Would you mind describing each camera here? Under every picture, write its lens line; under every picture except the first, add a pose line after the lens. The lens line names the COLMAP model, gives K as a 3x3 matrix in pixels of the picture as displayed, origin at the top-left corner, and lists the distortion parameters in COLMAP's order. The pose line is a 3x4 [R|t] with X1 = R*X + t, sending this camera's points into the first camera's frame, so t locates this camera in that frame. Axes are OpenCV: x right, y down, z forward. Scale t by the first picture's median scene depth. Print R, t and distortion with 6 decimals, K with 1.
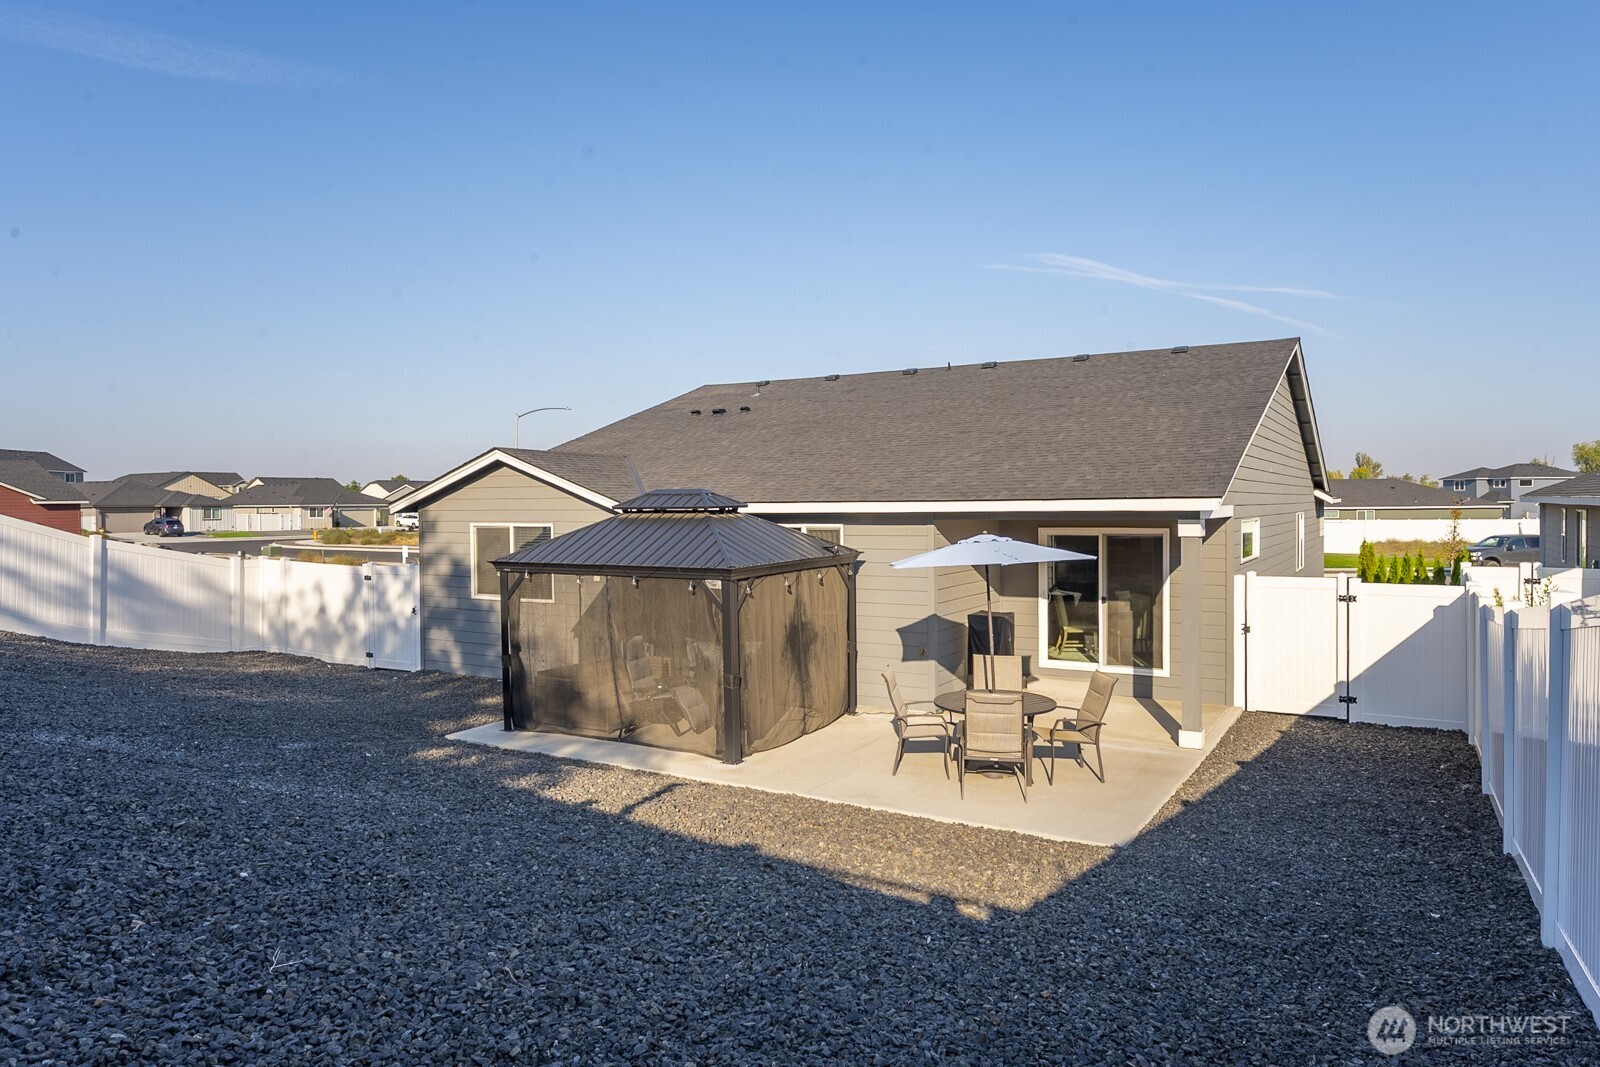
lens RADIAL K [[1011.5, 0, 800.4], [0, 1011.5, 531.9], [0, 0, 1]] dist [0.019560, -0.004989]
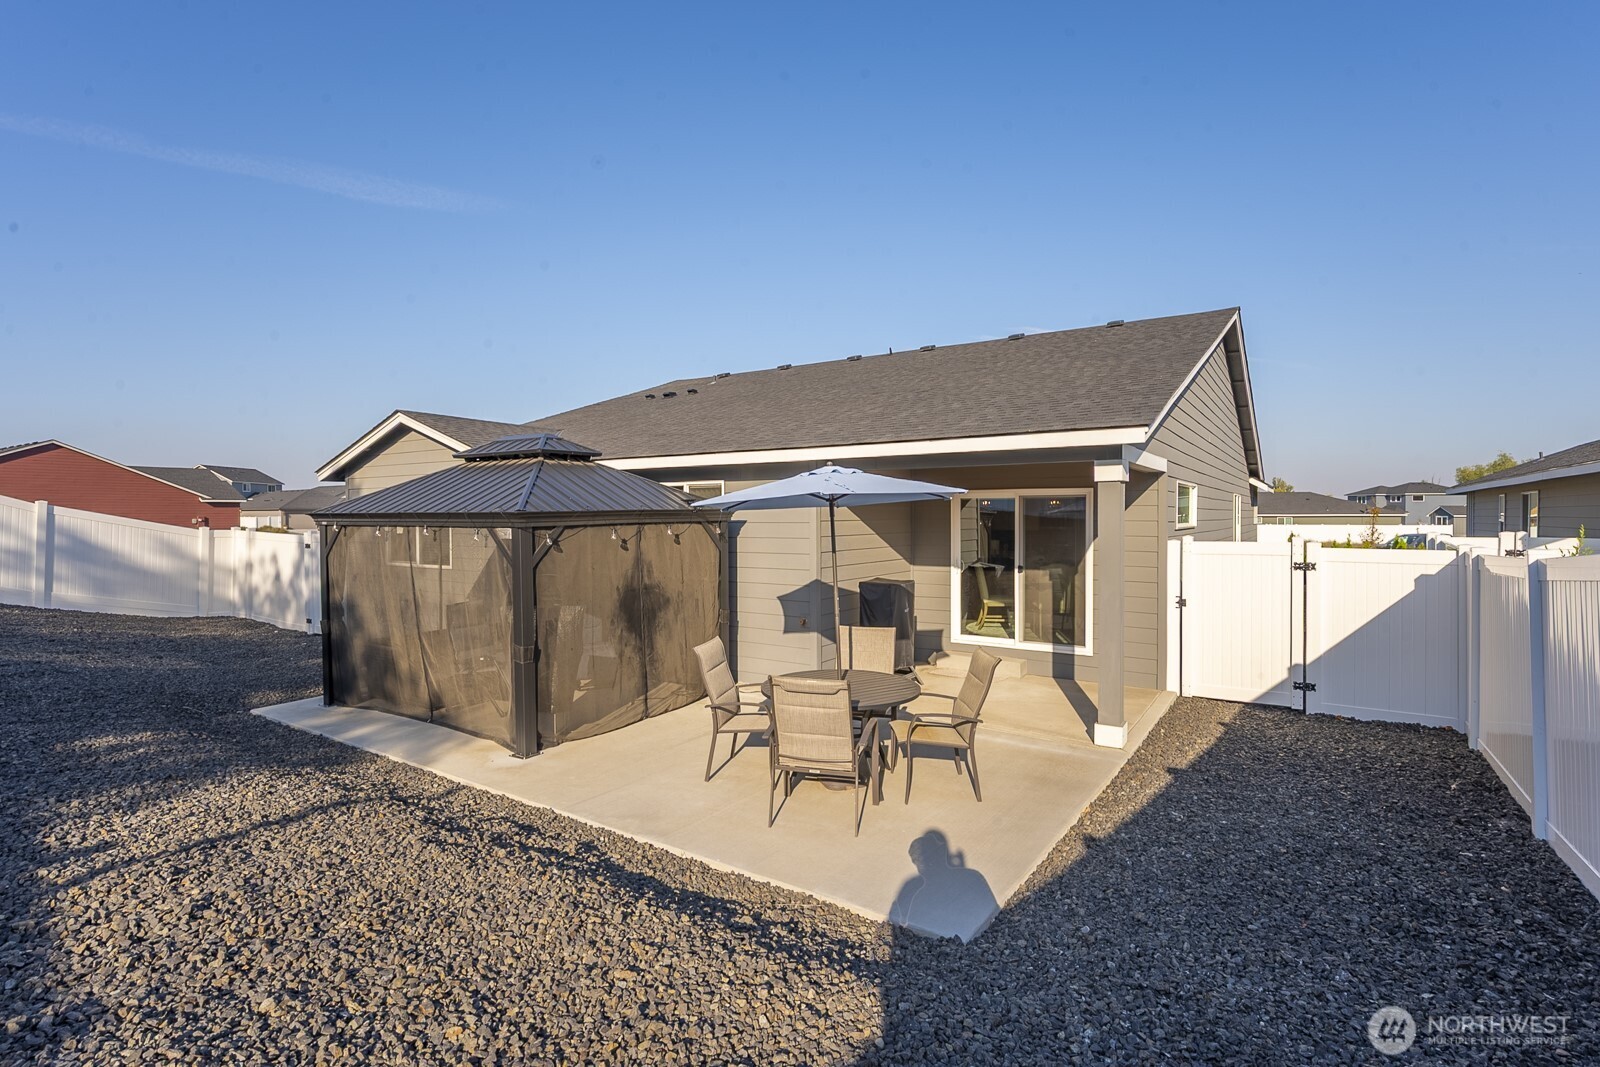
lens RADIAL K [[761.0, 0, 794.1], [0, 761.0, 530.6], [0, 0, 1]] dist [0.006126, 0.000536]
pose [[0.998230, 0.007104, -0.059053, 0.146945], [-0.007678, 0.999925, -0.009495, 0.043509], [0.058981, 0.009931, 0.998210, 0.330181]]
